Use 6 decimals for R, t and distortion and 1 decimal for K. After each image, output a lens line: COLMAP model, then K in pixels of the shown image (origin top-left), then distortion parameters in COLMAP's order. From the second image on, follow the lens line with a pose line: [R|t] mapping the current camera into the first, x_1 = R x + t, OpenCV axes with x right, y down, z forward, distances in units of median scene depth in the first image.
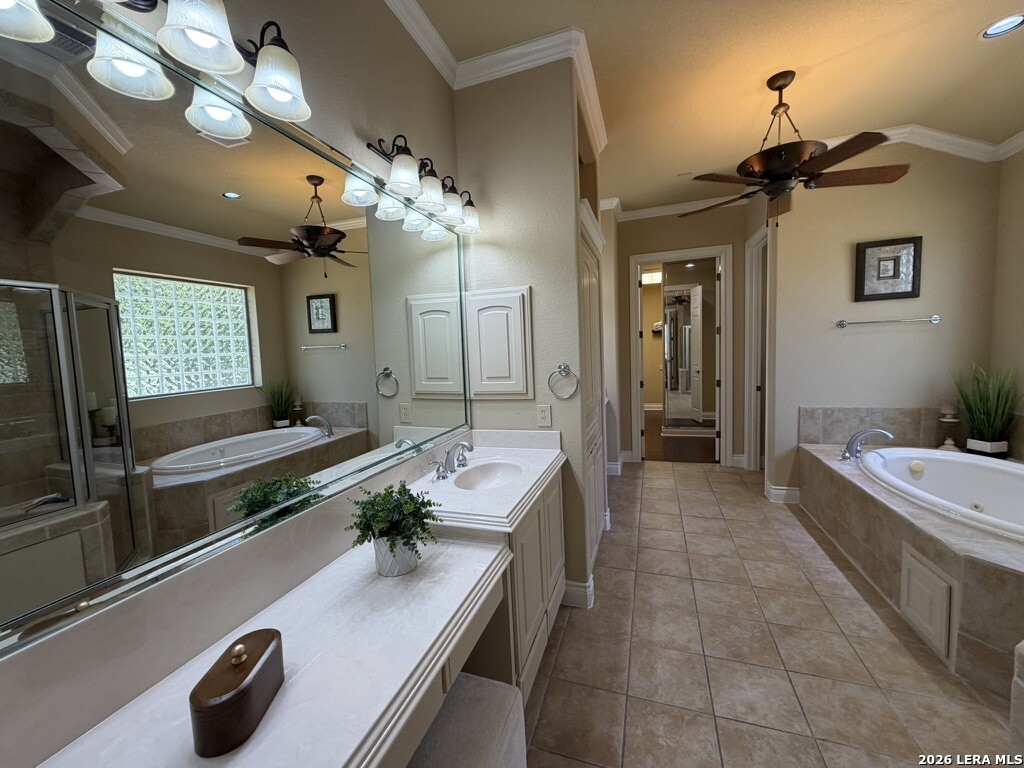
lens RADIAL K [[407.2, 0, 508.3], [0, 407.2, 385.1], [0, 0, 1]] dist [-0.000554, 0.000317]
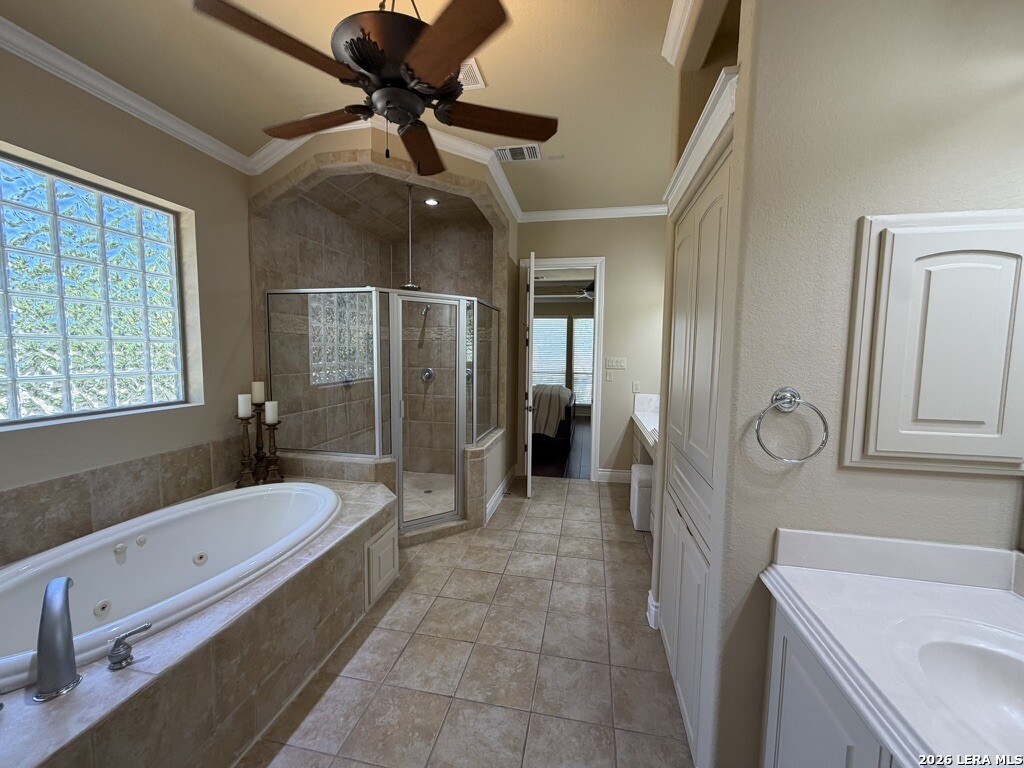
lens RADIAL K [[407.2, 0, 508.3], [0, 407.2, 385.1], [0, 0, 1]] dist [-0.000554, 0.000317]
pose [[-0.989921, 0.043120, -0.134899, 0.466732], [0.019236, 0.984632, 0.173579, -0.134477], [0.140311, 0.169235, -0.975537, 1.307899]]
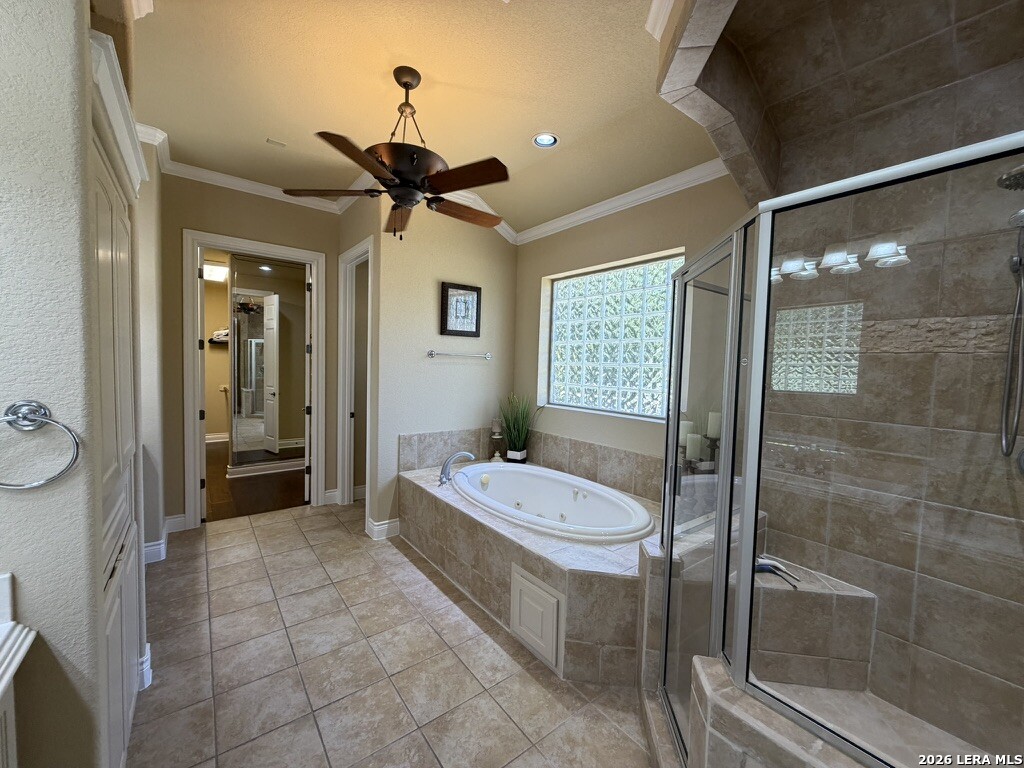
lens RADIAL K [[407.2, 0, 508.3], [0, 407.2, 385.1], [0, 0, 1]] dist [-0.000554, 0.000317]
pose [[0.545912, 0.016578, 0.837679, 0.040282], [0.019943, 0.999264, -0.032772, -0.031156], [-0.837605, 0.034596, 0.545179, 0.265494]]
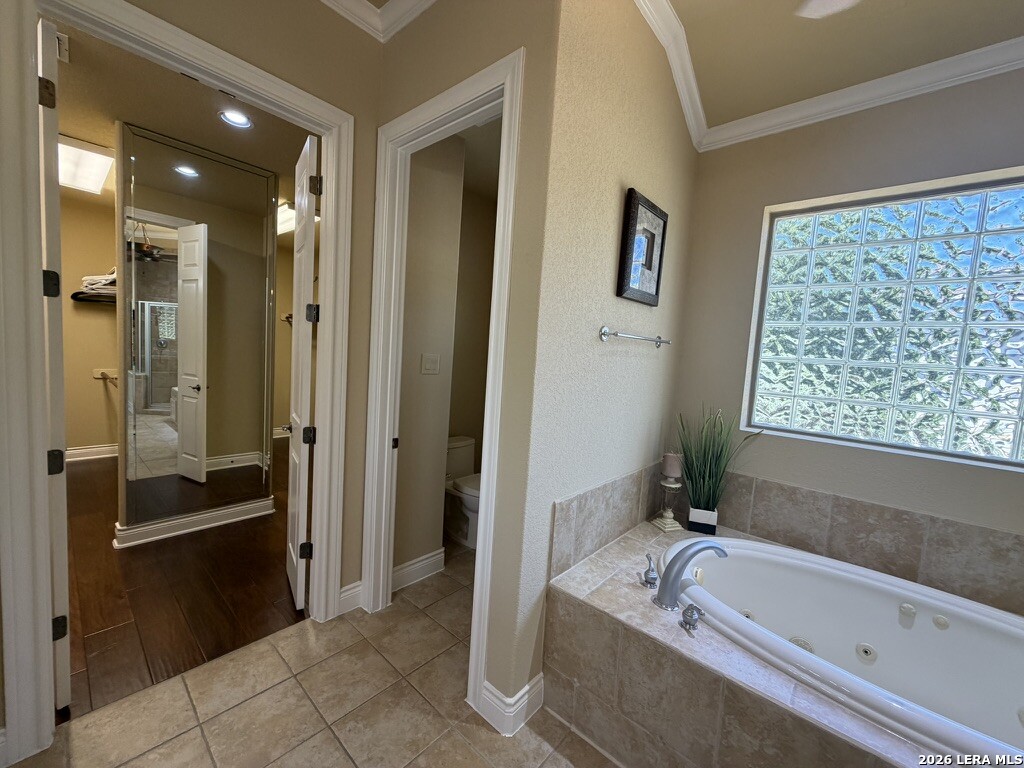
lens RADIAL K [[407.2, 0, 508.3], [0, 407.2, 385.1], [0, 0, 1]] dist [-0.000554, 0.000317]
pose [[0.381719, -0.005481, 0.924262, 0.295351], [-0.001149, 0.999979, 0.006404, -0.090149], [-0.924278, -0.003506, 0.381705, 0.951646]]
